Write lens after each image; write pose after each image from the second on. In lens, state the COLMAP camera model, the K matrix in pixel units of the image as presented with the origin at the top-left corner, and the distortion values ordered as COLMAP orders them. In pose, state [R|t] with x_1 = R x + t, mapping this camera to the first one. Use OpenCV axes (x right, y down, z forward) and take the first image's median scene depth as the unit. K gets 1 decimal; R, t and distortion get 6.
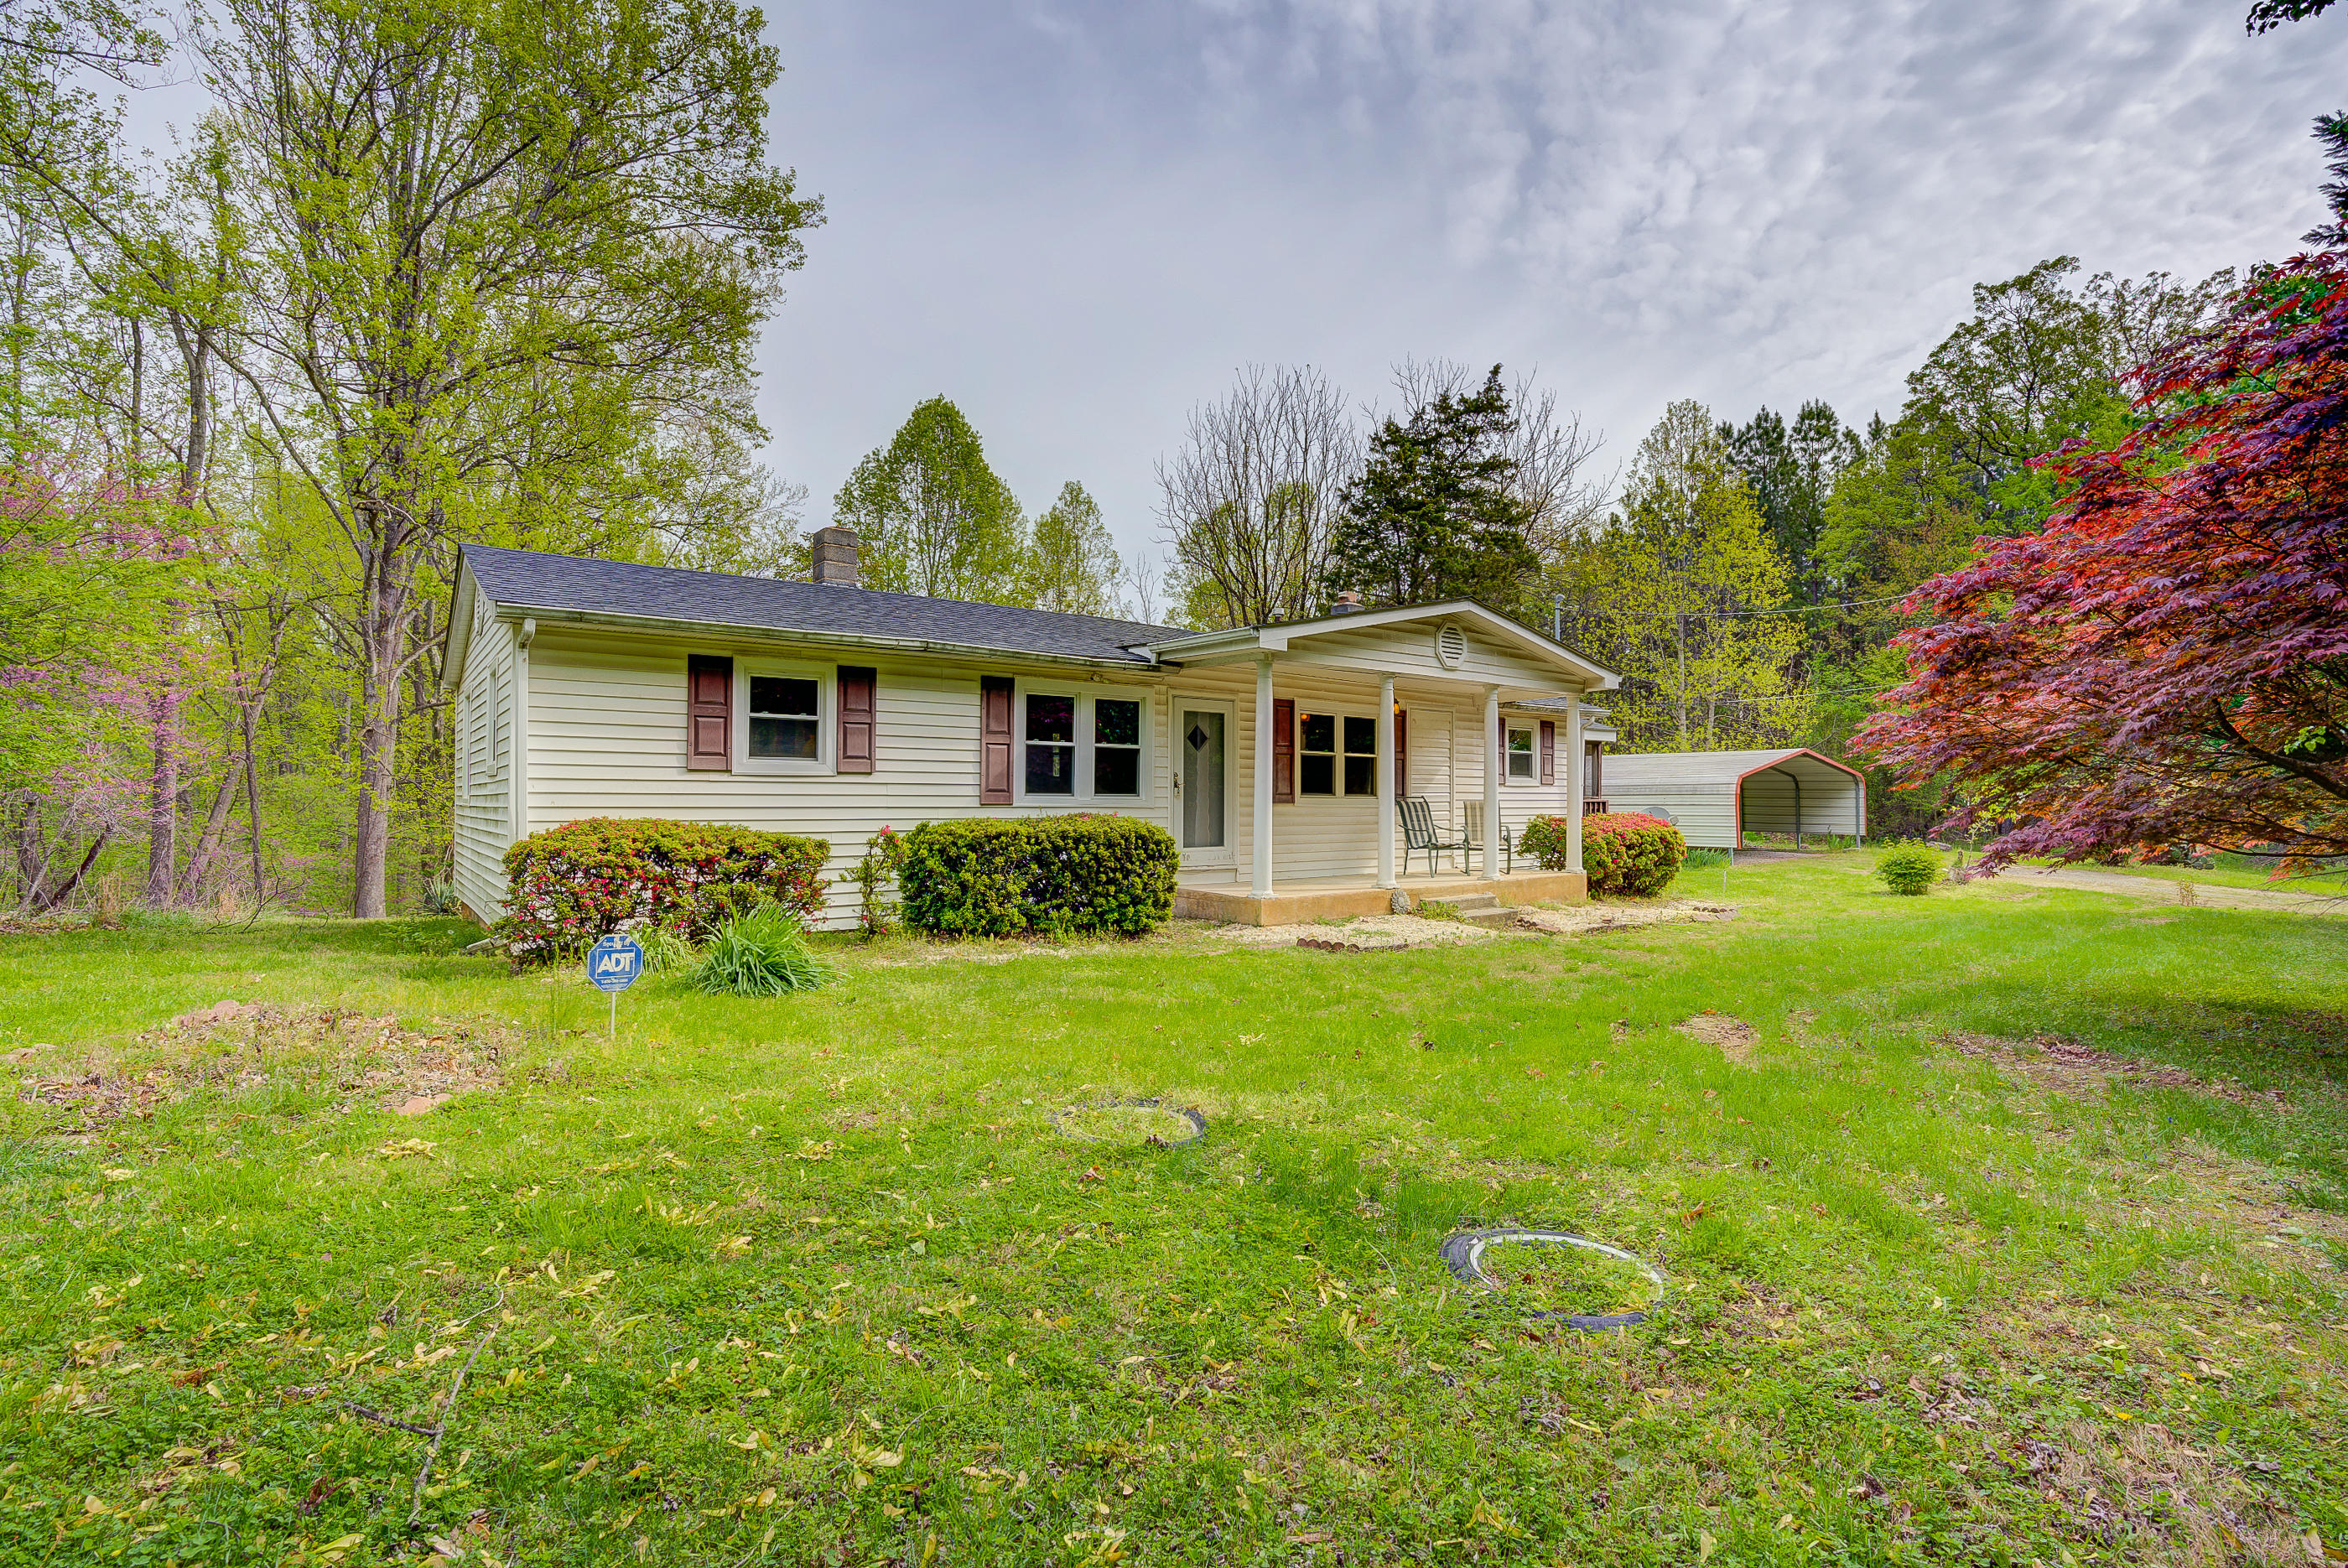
lens RADIAL K [[1082.4, 0, 1174.6], [0, 1082.4, 789.5], [0, 0, 1]] dist [-0.058123, 0.021695]
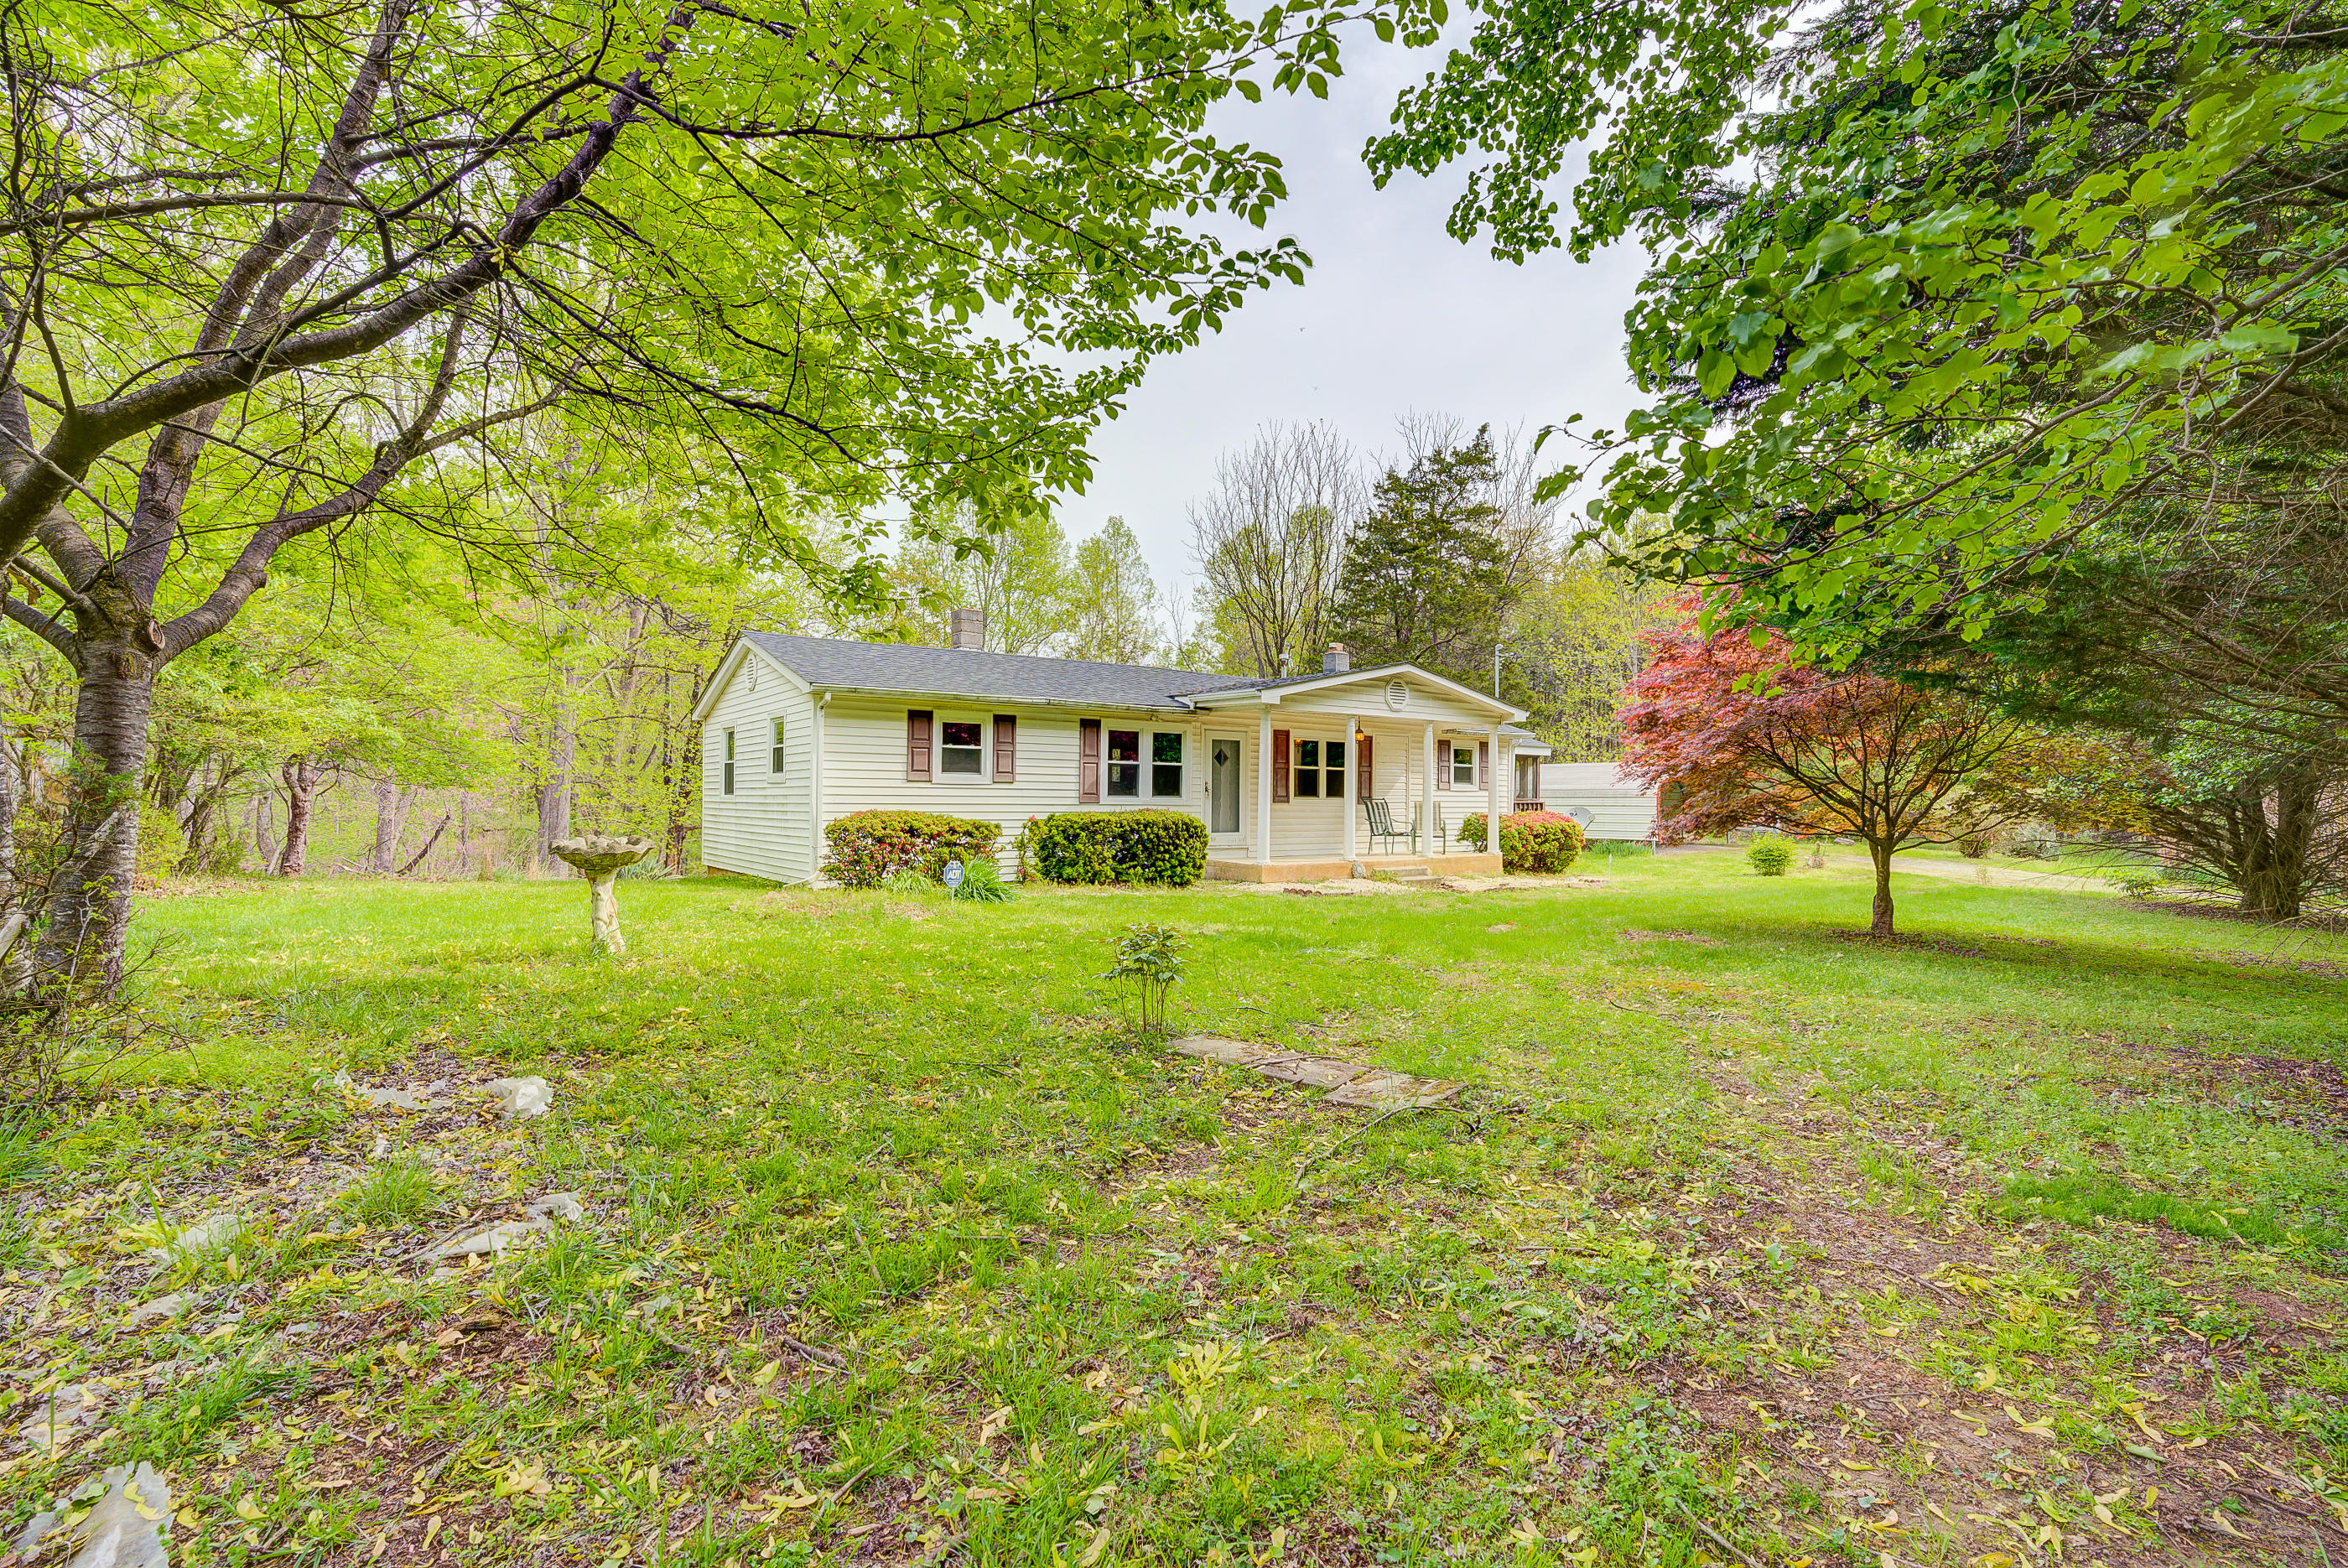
lens RADIAL K [[1082.4, 0, 1174.6], [0, 1082.4, 789.5], [0, 0, 1]] dist [-0.058123, 0.021695]
pose [[0.999695, 0.005485, -0.024095, -0.006614], [-0.005437, 0.999983, 0.002079, -0.007470], [0.024106, -0.001948, 0.999708, -0.459516]]
